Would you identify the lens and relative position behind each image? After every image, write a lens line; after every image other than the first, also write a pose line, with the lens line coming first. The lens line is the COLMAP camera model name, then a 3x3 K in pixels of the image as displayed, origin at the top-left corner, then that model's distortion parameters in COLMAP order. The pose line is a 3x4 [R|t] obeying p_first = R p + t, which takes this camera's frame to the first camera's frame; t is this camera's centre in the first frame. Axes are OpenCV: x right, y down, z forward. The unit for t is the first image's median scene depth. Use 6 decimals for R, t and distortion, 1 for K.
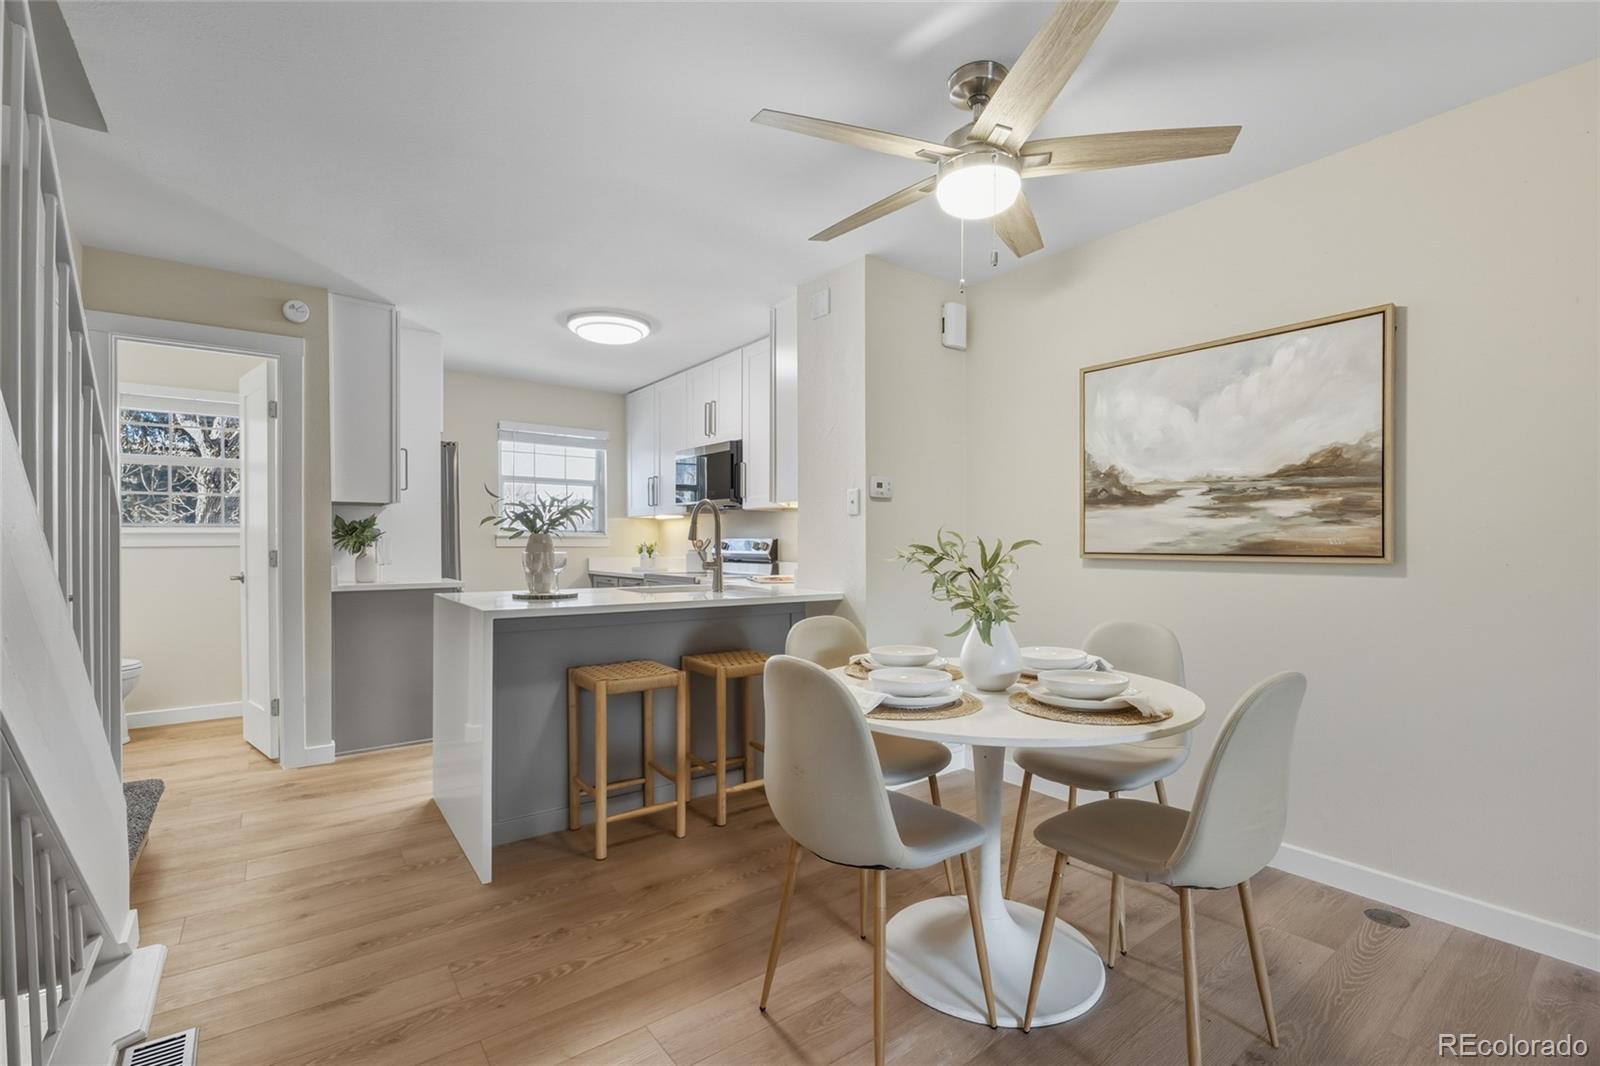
lens RADIAL K [[702.4, 0, 800.0], [0, 702.4, 533.0], [0, 0, 1]] dist [-0.011595, -0.000010]
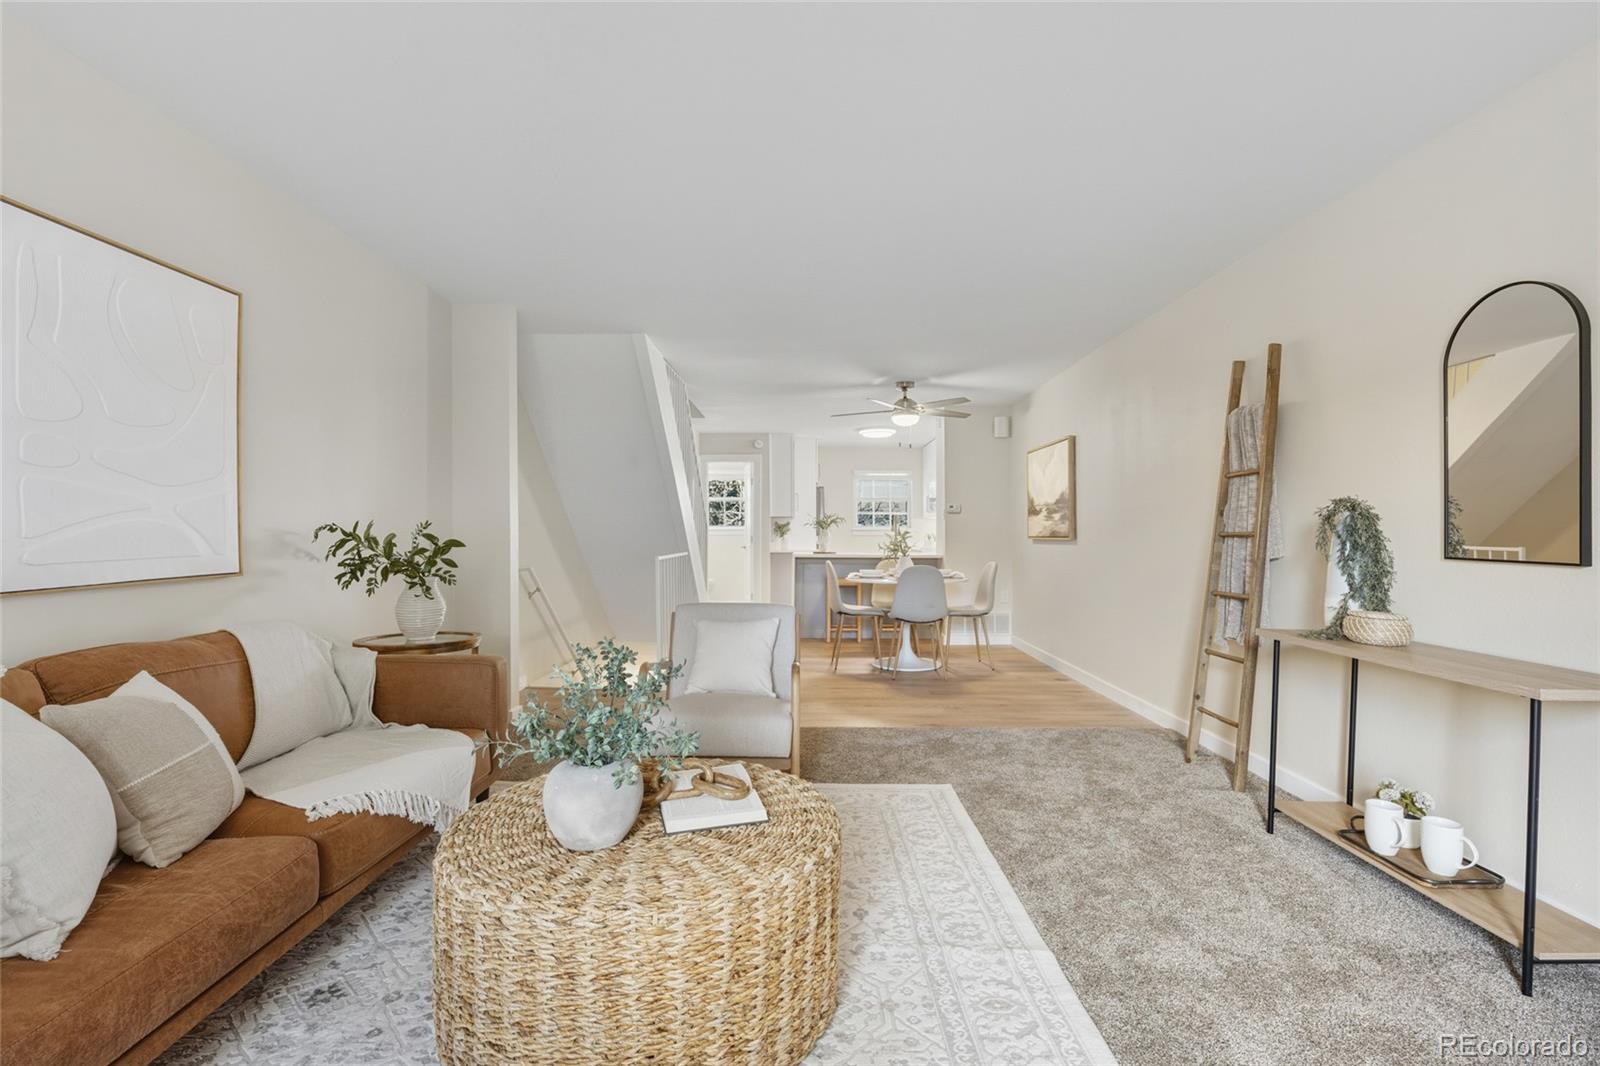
lens RADIAL K [[708.4, 0, 795.6], [0, 708.4, 485.3], [0, 0, 1]] dist [-0.006004, 0.000010]
pose [[0.782881, -0.039694, -0.620903, 1.025048], [-0.000290, 0.997939, -0.064164, 0.007469], [0.622171, 0.050412, 0.781257, -0.977148]]
